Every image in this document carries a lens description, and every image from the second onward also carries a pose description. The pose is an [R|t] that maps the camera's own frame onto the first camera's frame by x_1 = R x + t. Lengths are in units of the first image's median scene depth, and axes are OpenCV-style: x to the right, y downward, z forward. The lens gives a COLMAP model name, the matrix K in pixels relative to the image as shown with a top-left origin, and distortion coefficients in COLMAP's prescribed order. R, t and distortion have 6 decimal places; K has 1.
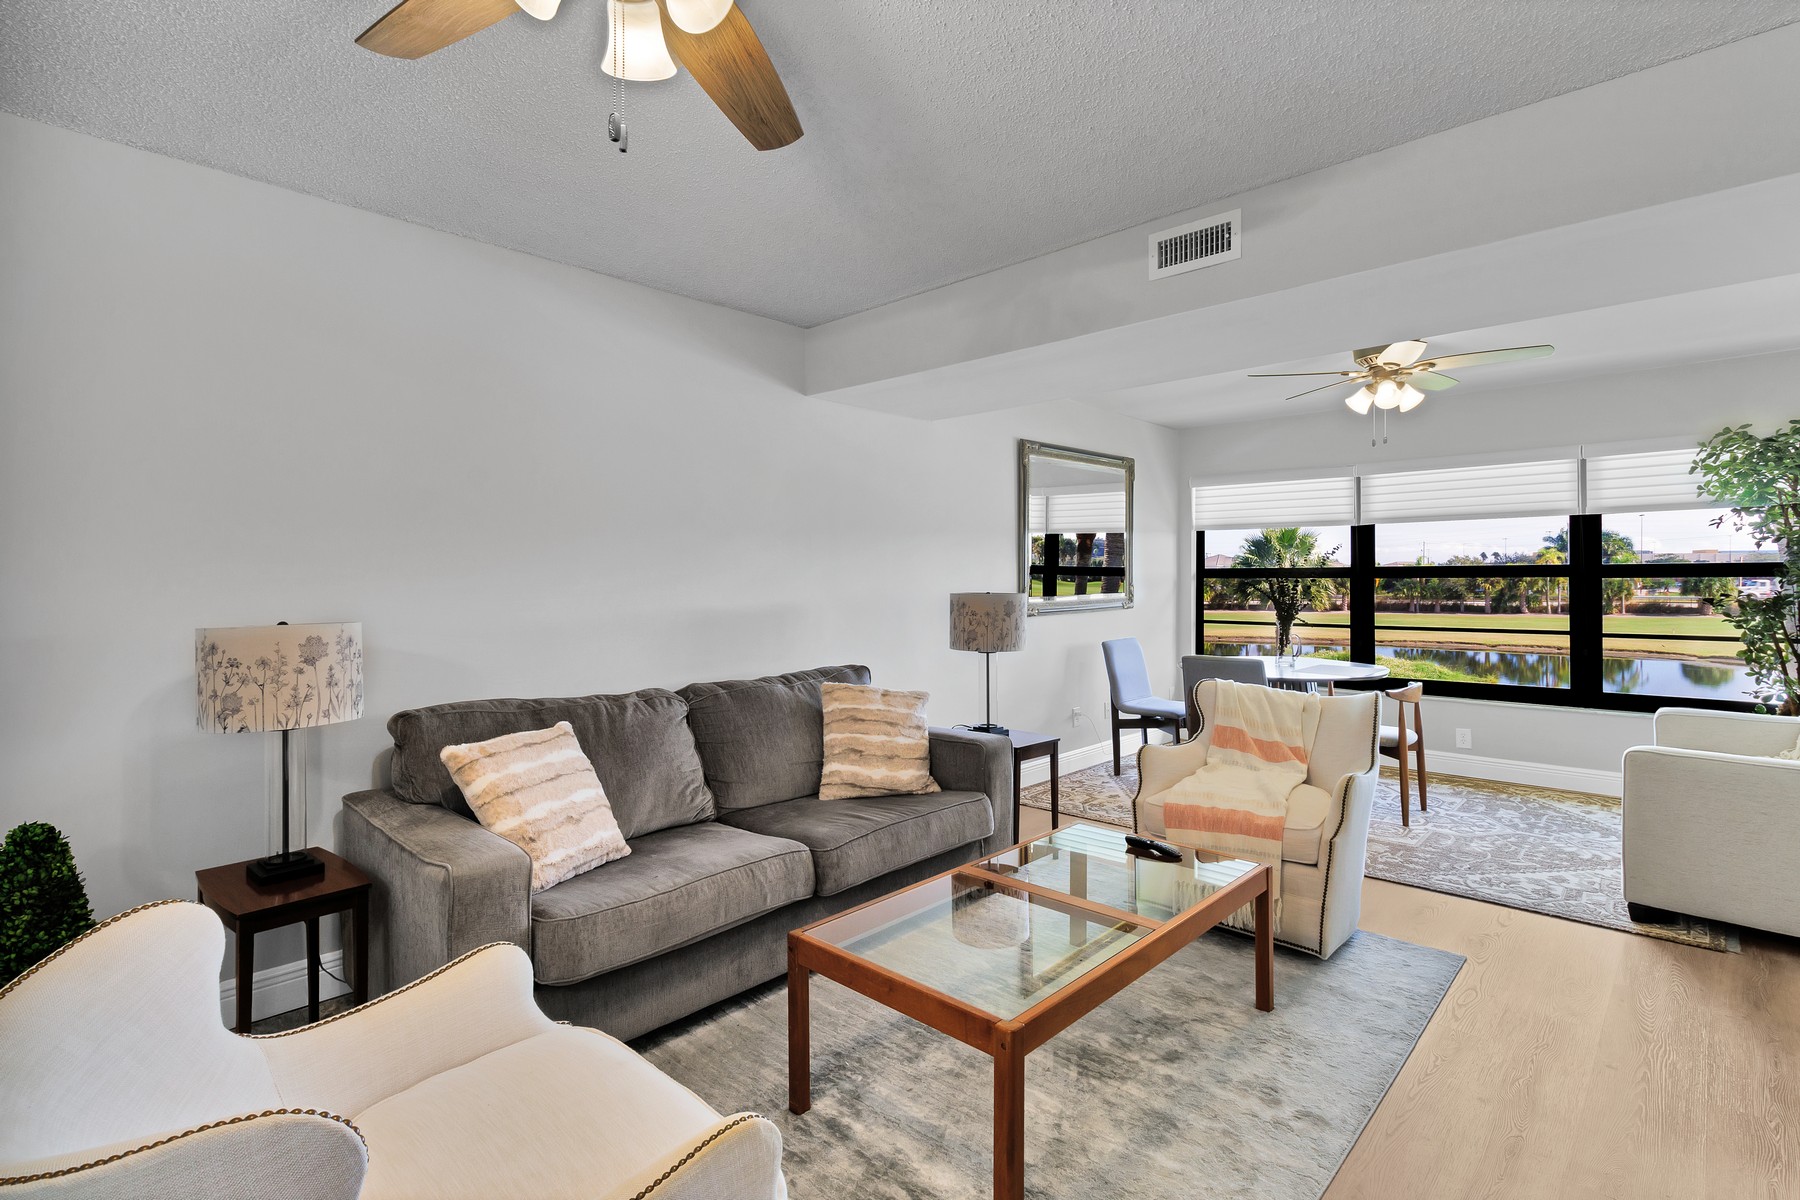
lens RADIAL K [[851.8, 0, 896.7], [0, 851.8, 579.5], [0, 0, 1]] dist [-0.001551, -0.000394]
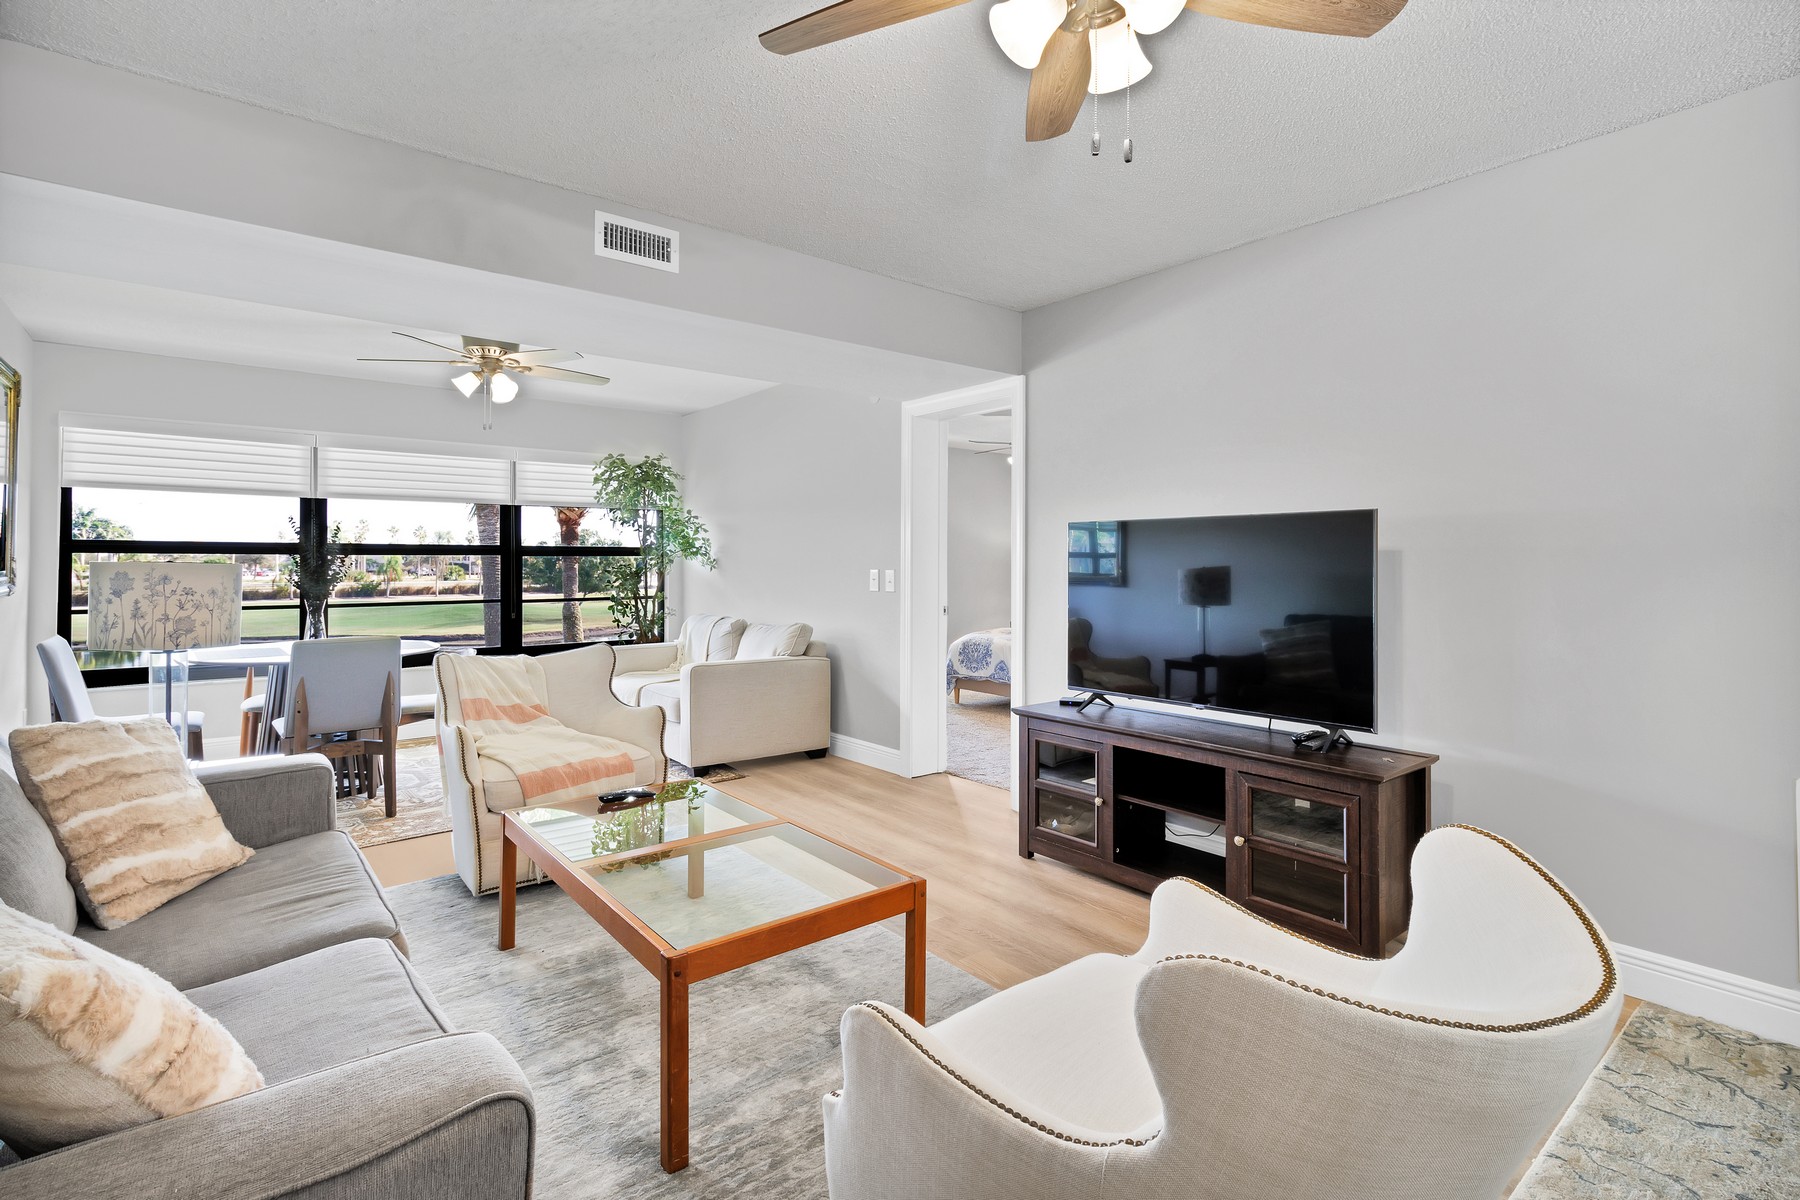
lens RADIAL K [[862.8, 0, 900.2], [0, 862.8, 562.6], [0, 0, 1]] dist [0.000963, 0.000068]
pose [[0.120595, 0.006413, 0.992681, -0.438970], [0.000318, 0.999979, -0.006499, 0.018977], [-0.992702, 0.001099, 0.120591, 0.321240]]
